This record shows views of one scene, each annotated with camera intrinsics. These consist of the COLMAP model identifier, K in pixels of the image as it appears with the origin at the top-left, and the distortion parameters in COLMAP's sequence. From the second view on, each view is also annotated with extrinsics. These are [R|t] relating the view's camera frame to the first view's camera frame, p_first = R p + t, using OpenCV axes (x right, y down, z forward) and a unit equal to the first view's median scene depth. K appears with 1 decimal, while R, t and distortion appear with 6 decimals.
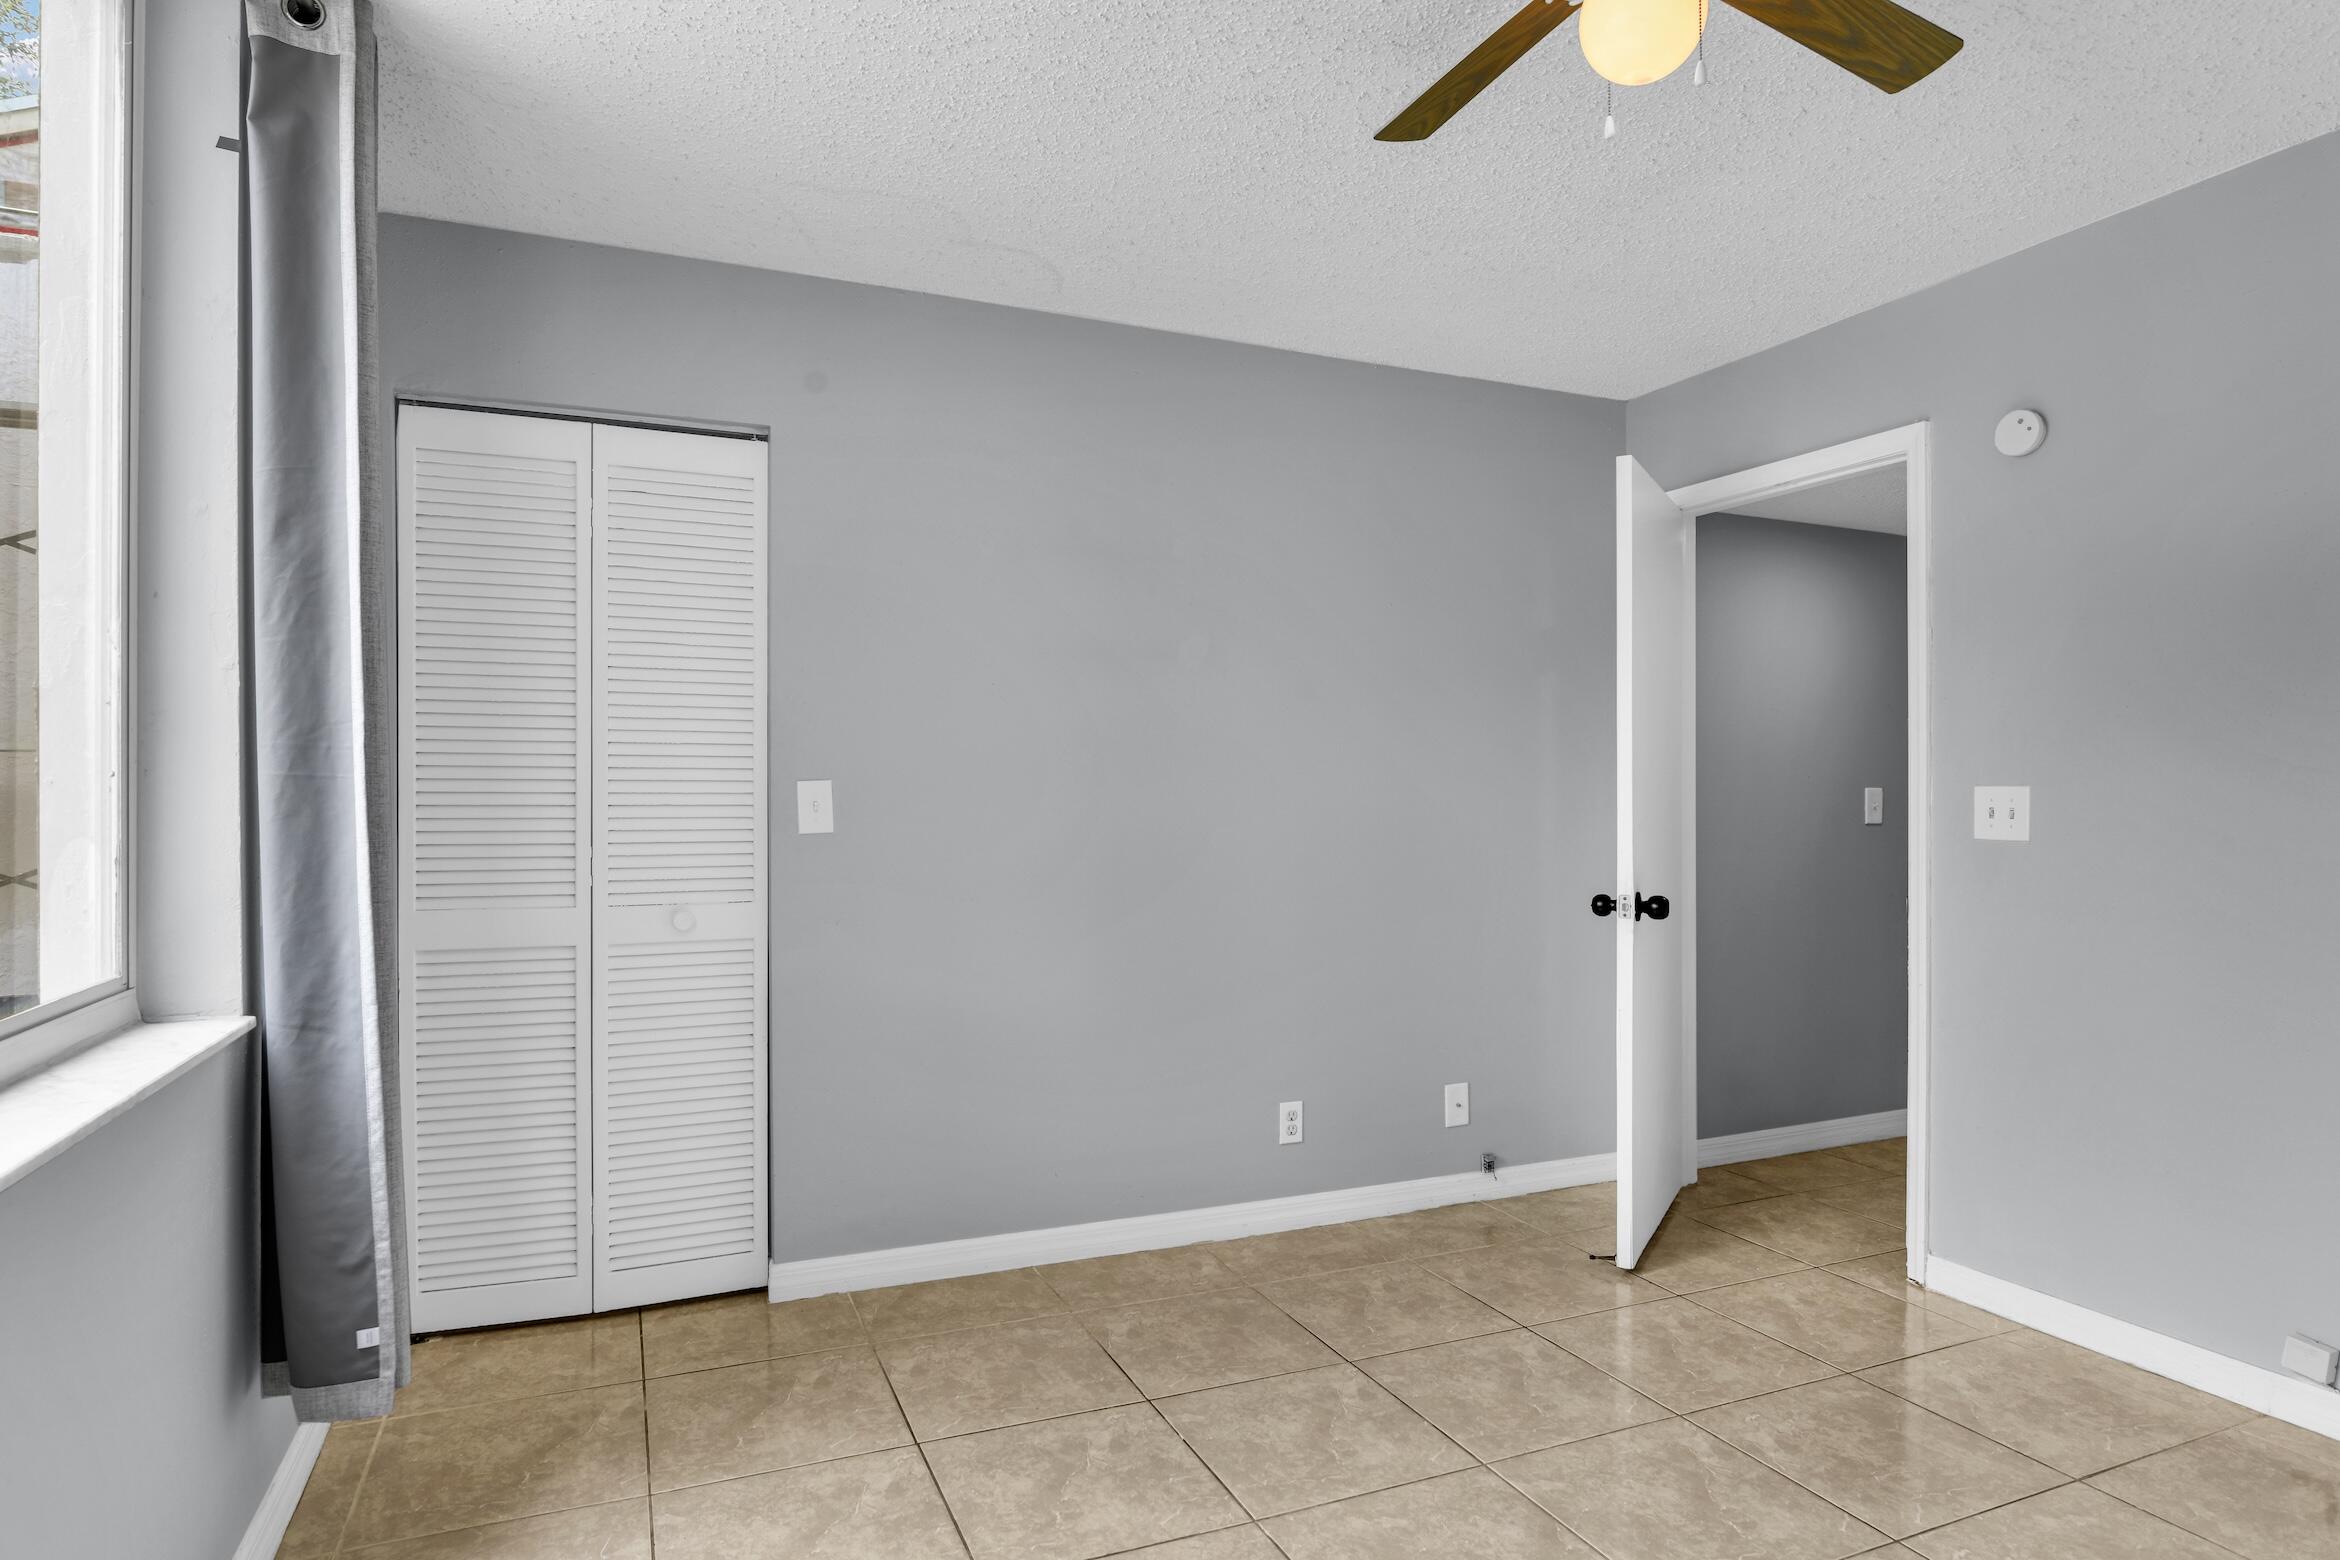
lens RADIAL K [[1269.9, 0, 1165.2], [0, 1269.9, 779.8], [0, 0, 1]] dist [-0.019178, 0.002524]
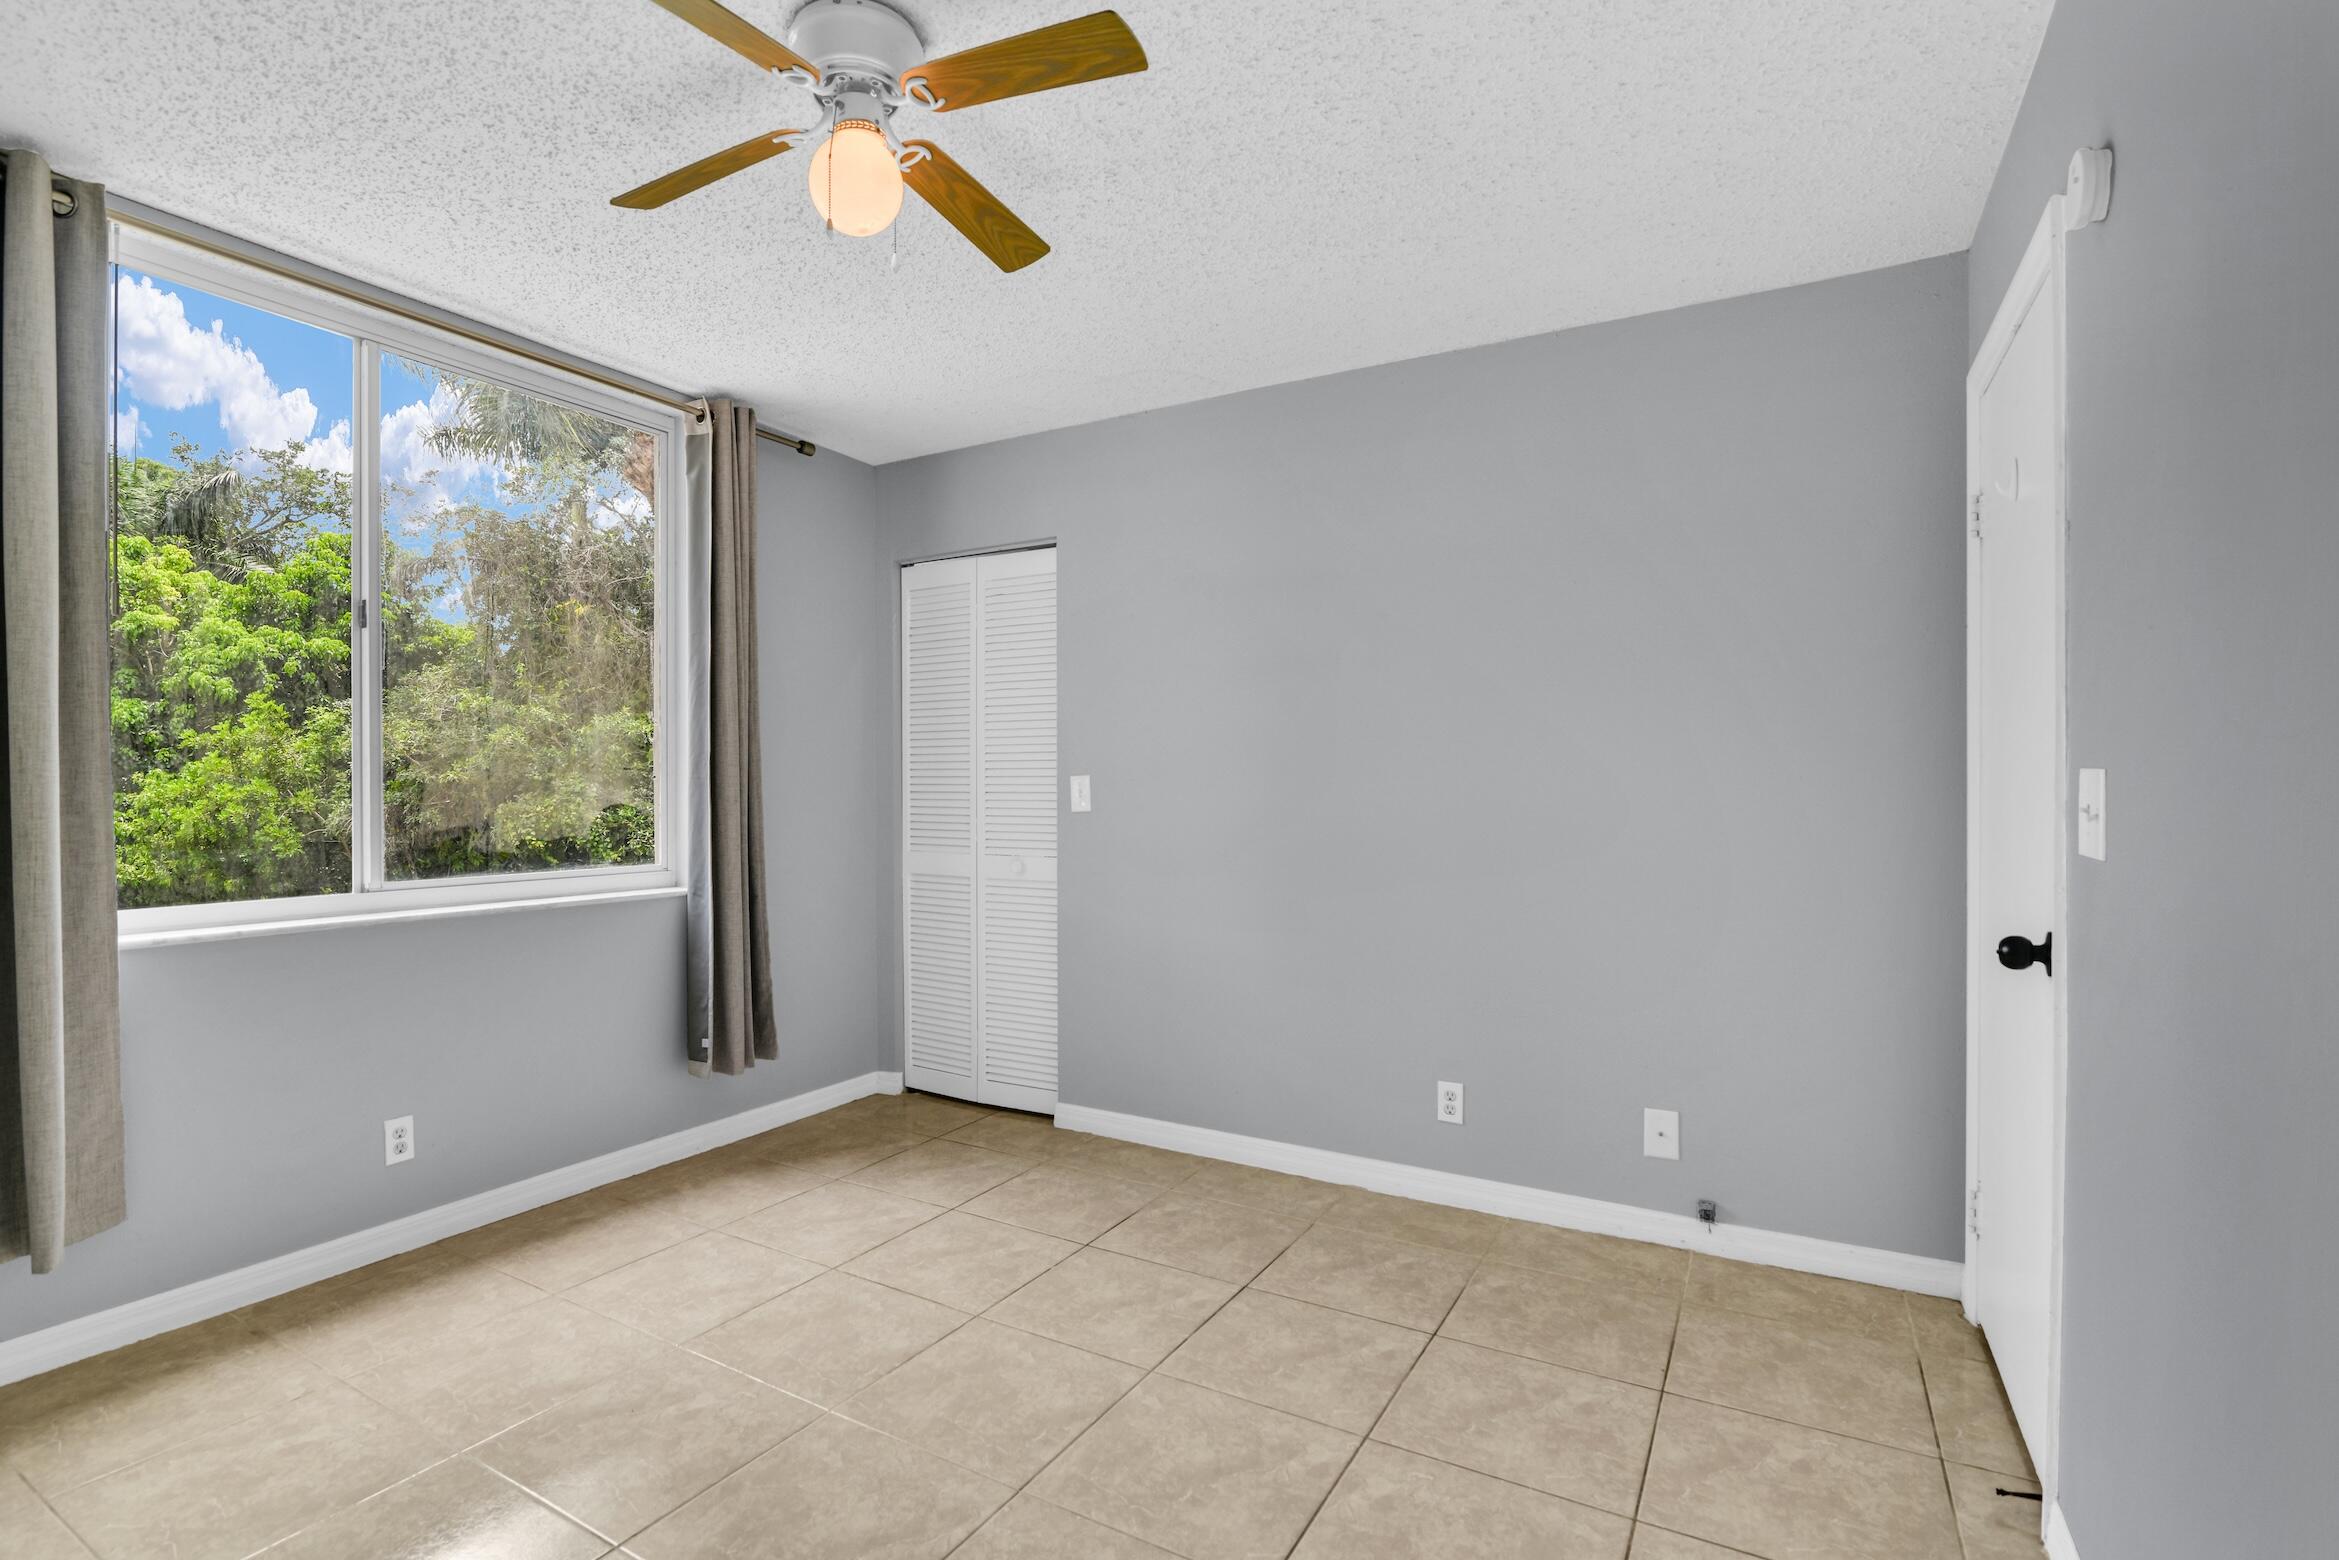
lens RADIAL K [[1168.3, 0, 1216.2], [0, 1168.3, 811.1], [0, 0, 1]] dist [-0.034255, 0.001042]
pose [[0.599346, 0.025744, -0.800076, 0.880563], [0.006656, 0.999288, 0.037140, -0.008632], [0.800462, -0.027585, 0.598748, 0.330927]]
